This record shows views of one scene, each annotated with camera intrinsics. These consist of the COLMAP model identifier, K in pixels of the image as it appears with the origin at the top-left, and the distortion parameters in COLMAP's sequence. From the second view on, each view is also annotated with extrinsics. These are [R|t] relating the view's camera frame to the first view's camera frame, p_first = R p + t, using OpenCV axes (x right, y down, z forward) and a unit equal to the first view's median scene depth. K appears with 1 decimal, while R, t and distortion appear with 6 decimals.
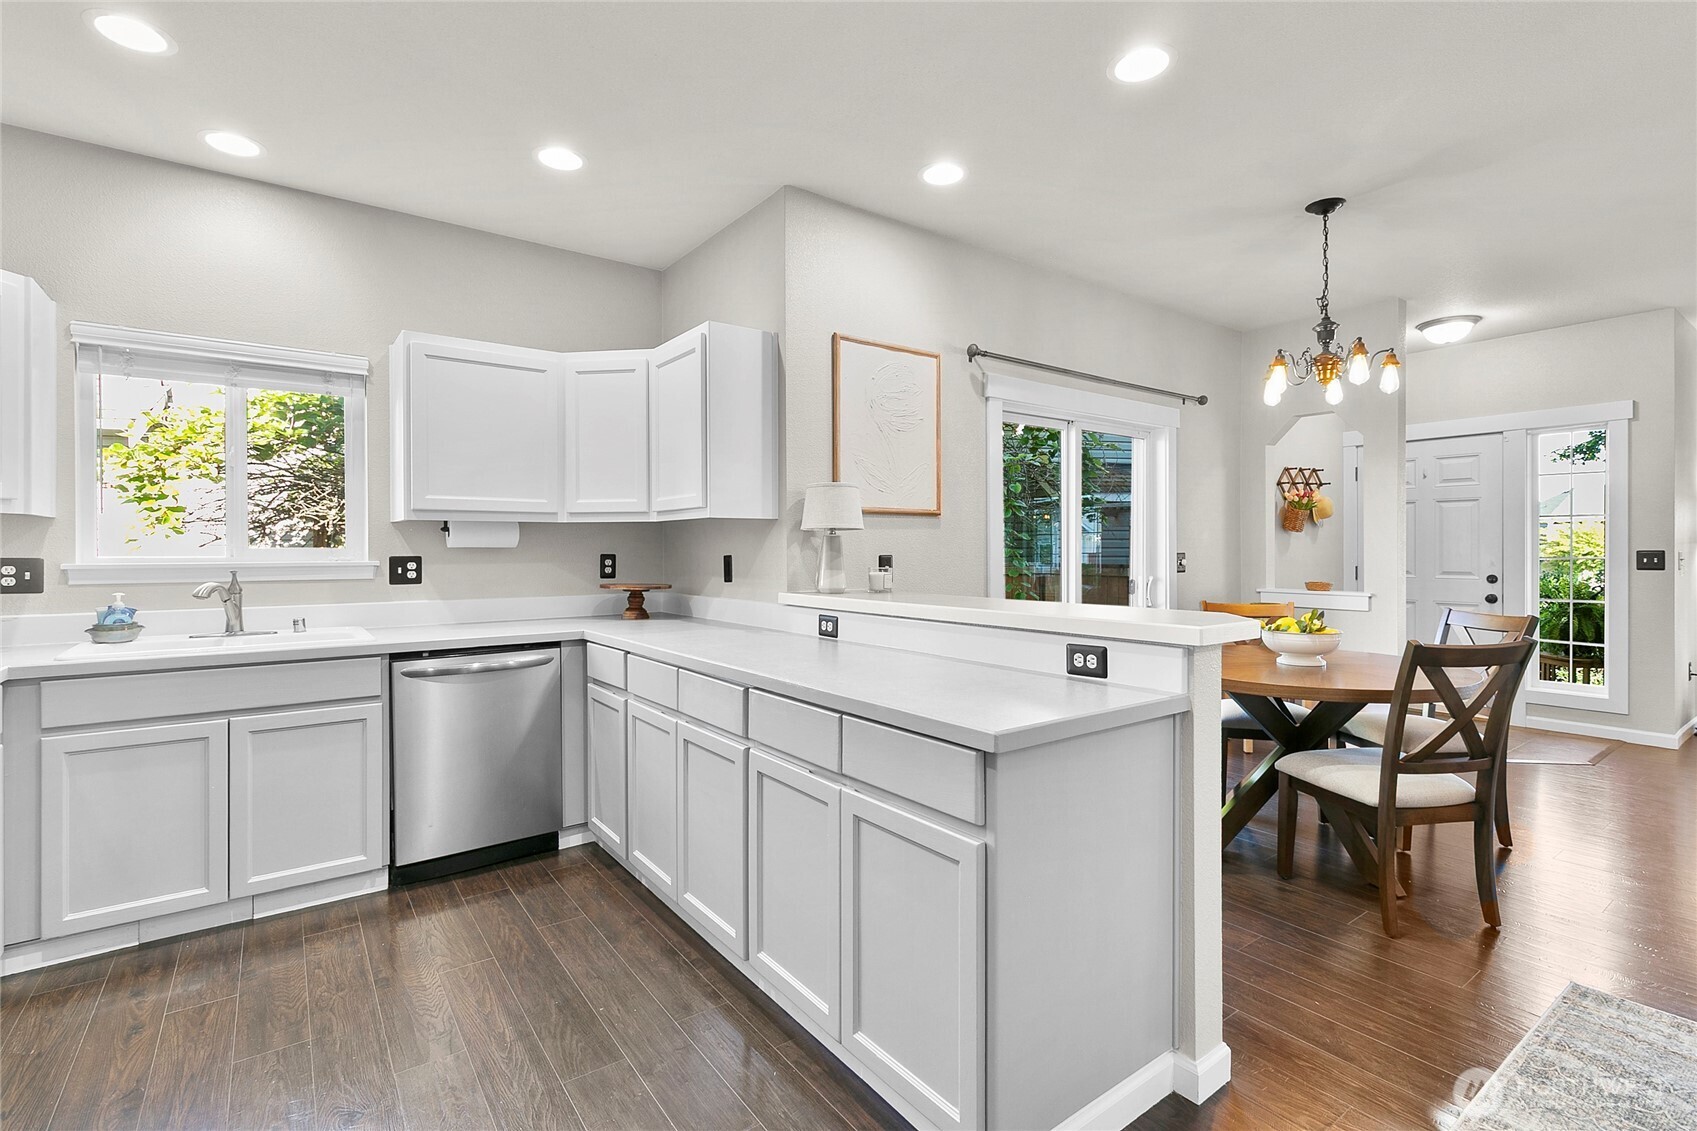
lens RADIAL K [[791.1, 0, 848.5], [0, 791.1, 555.2], [0, 0, 1]] dist [0.002677, 0.001137]
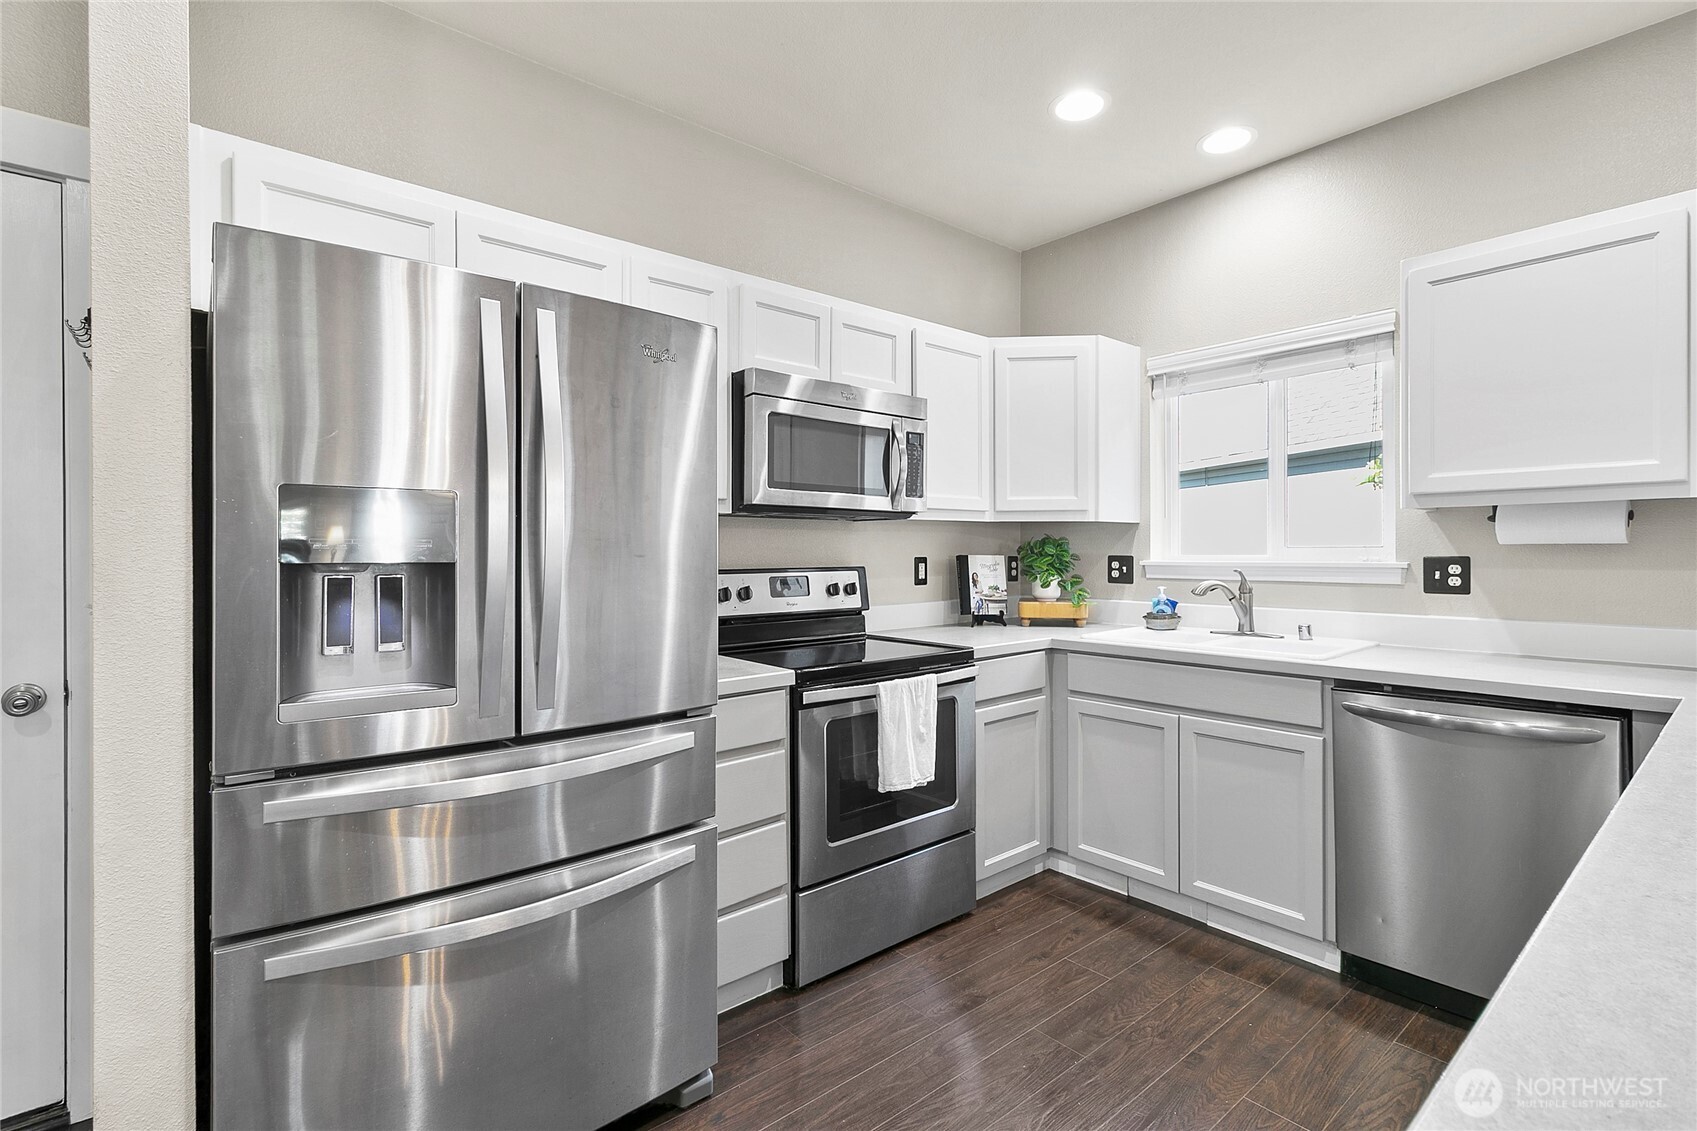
lens RADIAL K [[791.1, 0, 848.5], [0, 791.1, 555.2], [0, 0, 1]] dist [0.002677, 0.001137]
pose [[0.064712, 0.006642, -0.997882, 0.152525], [-0.002789, 0.999975, 0.006475, -0.003158], [0.997900, 0.002365, 0.064729, 0.379828]]
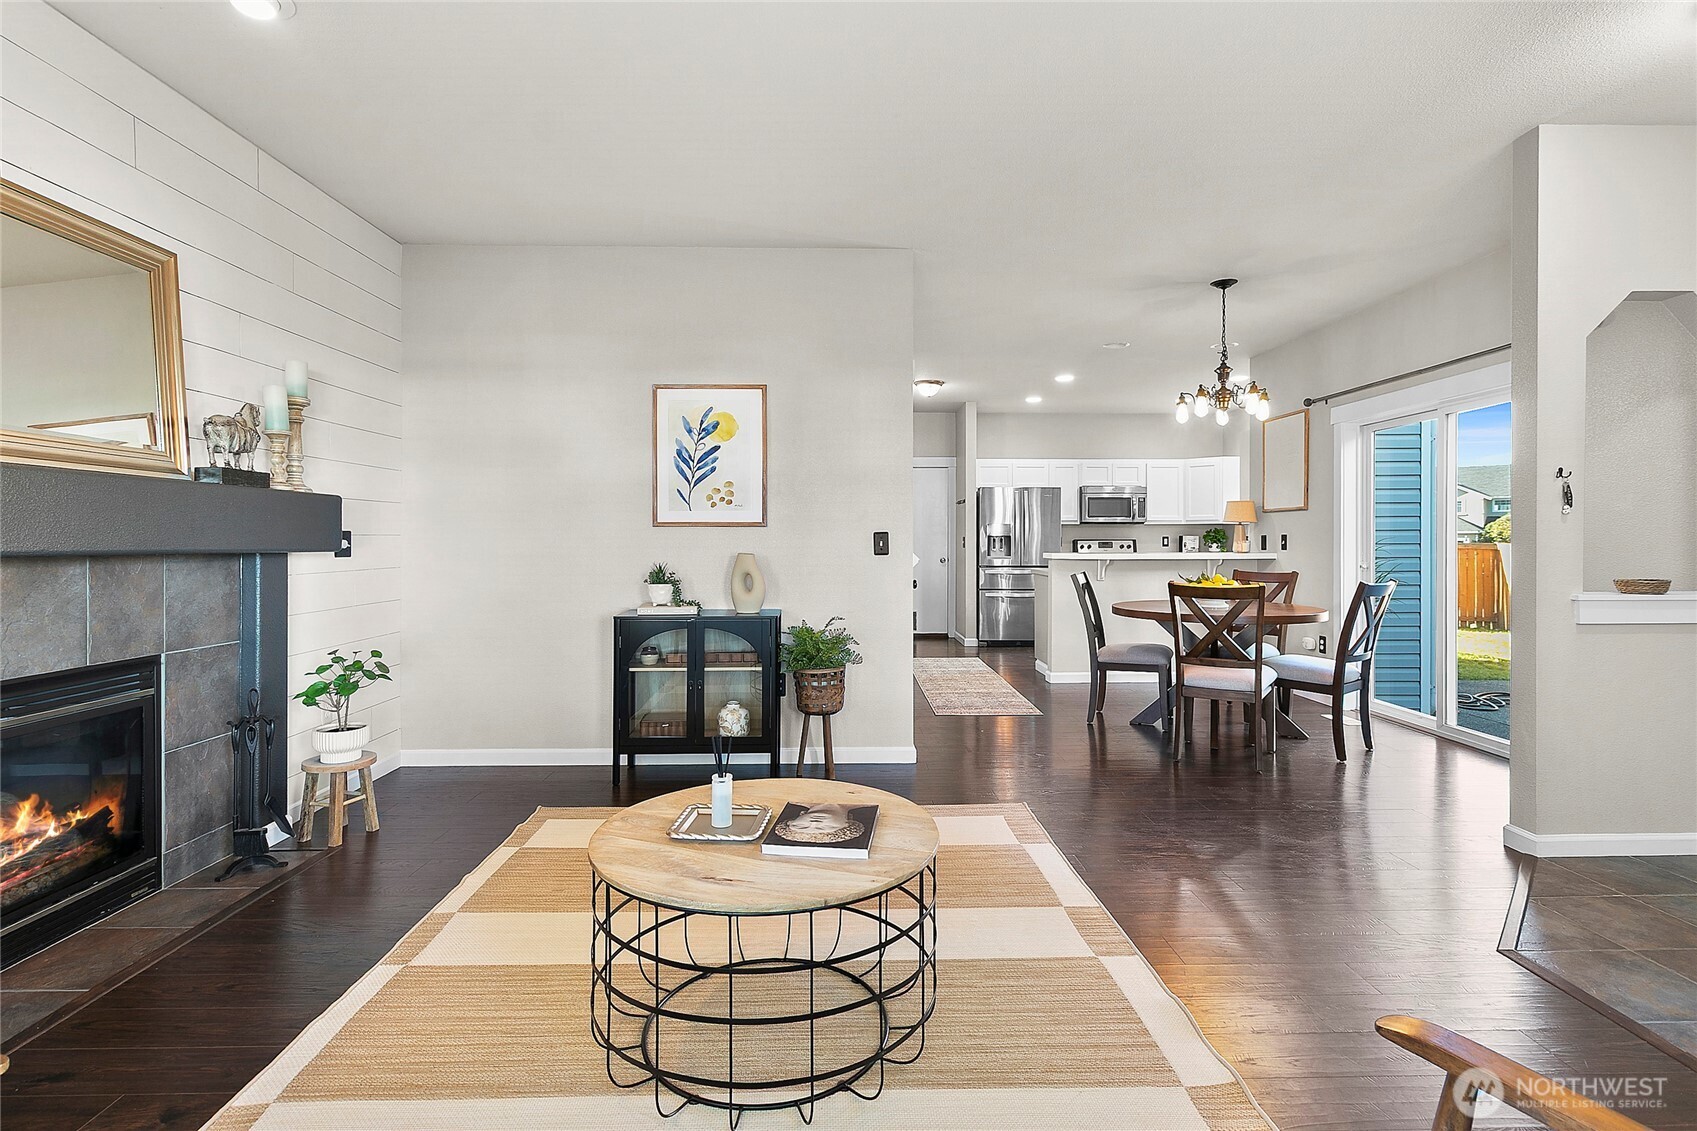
lens RADIAL K [[787.0, 0, 847.6], [0, 787.0, 547.6], [0, 0, 1]] dist [0.001527, -0.000278]
pose [[-0.583364, 0.010721, -0.812140, 2.050547], [-0.002410, 0.999886, 0.014931, 0.005518], [0.812207, 0.010667, -0.583271, 1.235320]]
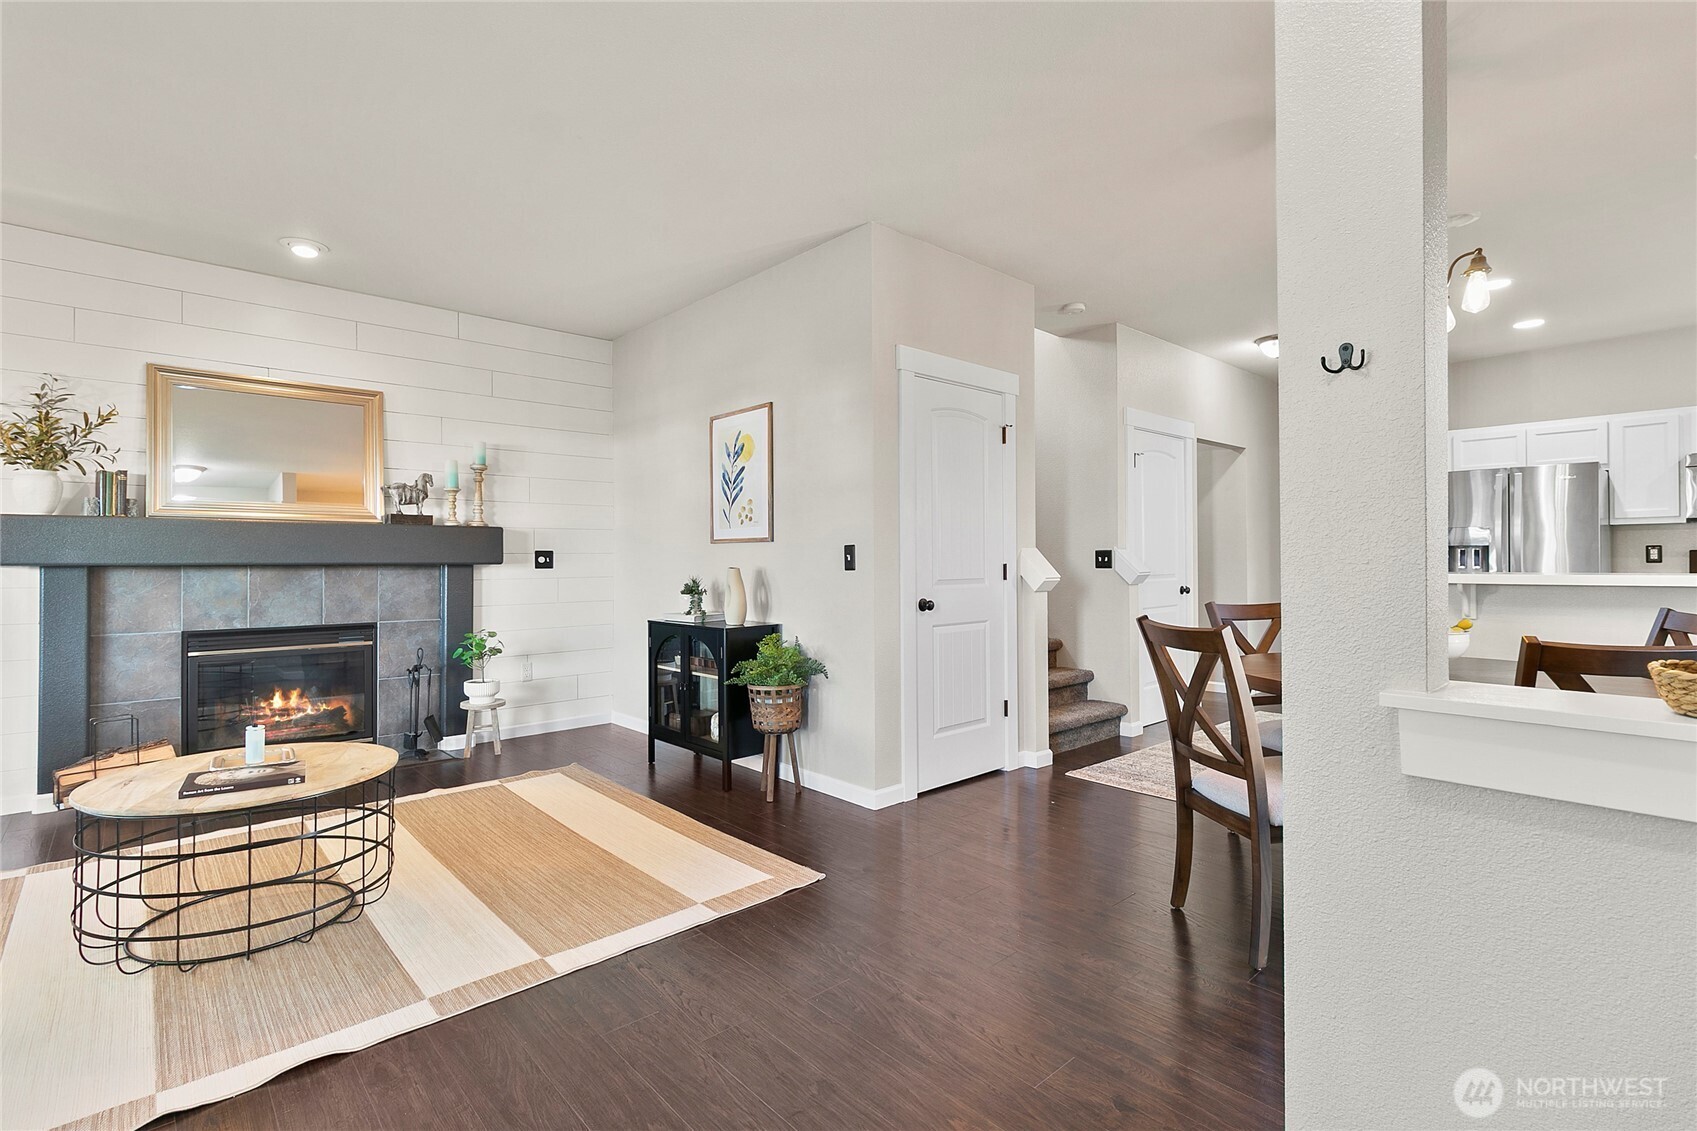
lens RADIAL K [[787.0, 0, 847.6], [0, 787.0, 547.6], [0, 0, 1]] dist [0.001527, -0.000278]
pose [[-0.994837, 0.006213, -0.101293, 1.169007], [0.007083, 0.999941, -0.008226, 0.012074], [0.101236, -0.008901, -0.994823, 1.652475]]
